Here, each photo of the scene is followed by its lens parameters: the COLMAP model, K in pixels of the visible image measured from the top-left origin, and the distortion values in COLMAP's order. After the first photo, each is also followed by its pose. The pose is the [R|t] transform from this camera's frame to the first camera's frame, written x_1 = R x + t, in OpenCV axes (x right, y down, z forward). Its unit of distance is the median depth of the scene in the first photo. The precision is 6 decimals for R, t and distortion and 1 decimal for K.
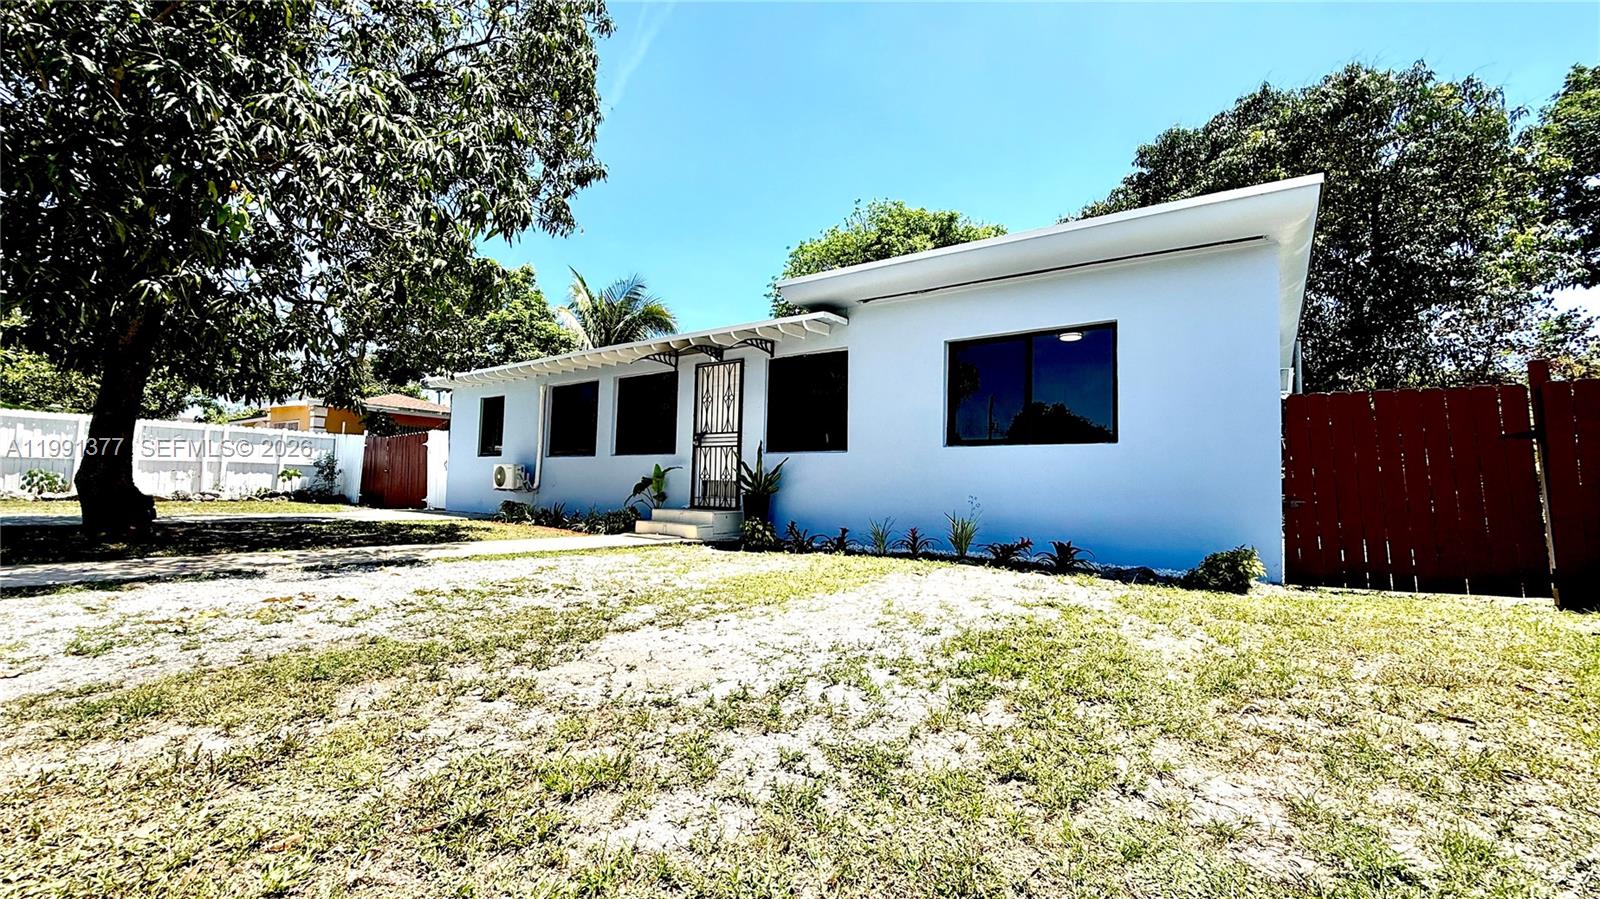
lens RADIAL K [[653.7, 0, 793.9], [0, 653.7, 442.9], [0, 0, 1]] dist [-0.001358, -0.000301]
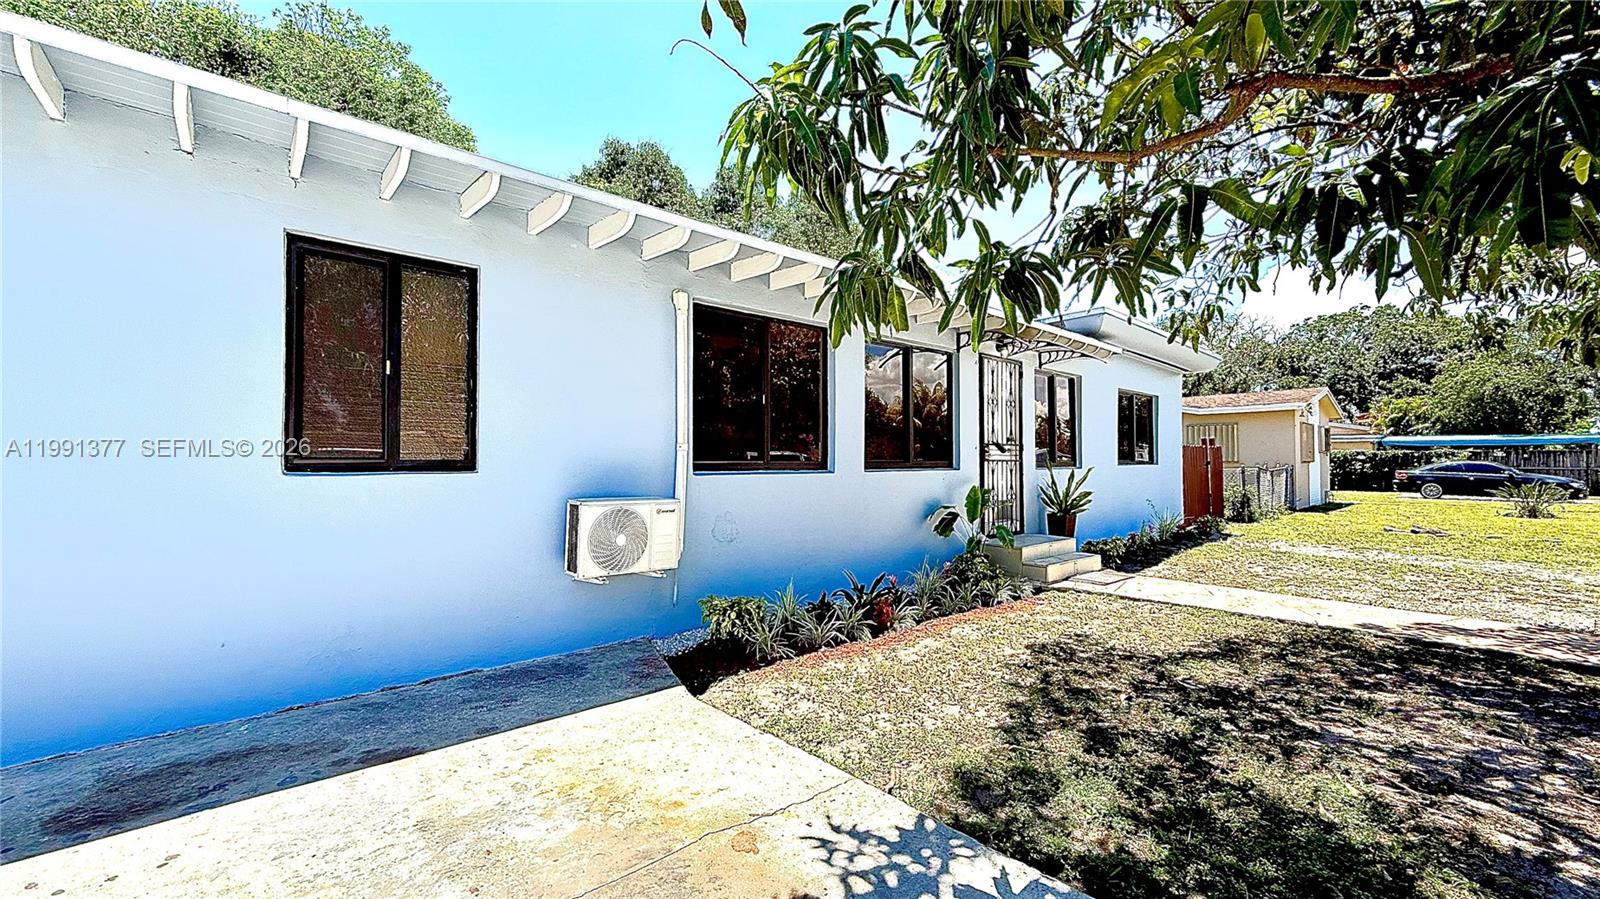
lens RADIAL K [[653.7, 0, 793.9], [0, 653.7, 442.9], [0, 0, 1]] dist [-0.001358, -0.000301]
pose [[0.179085, 0.003382, 0.983828, -1.191187], [-0.063997, 0.997916, 0.008219, -0.008727], [-0.981750, -0.064434, 0.178928, 1.343900]]
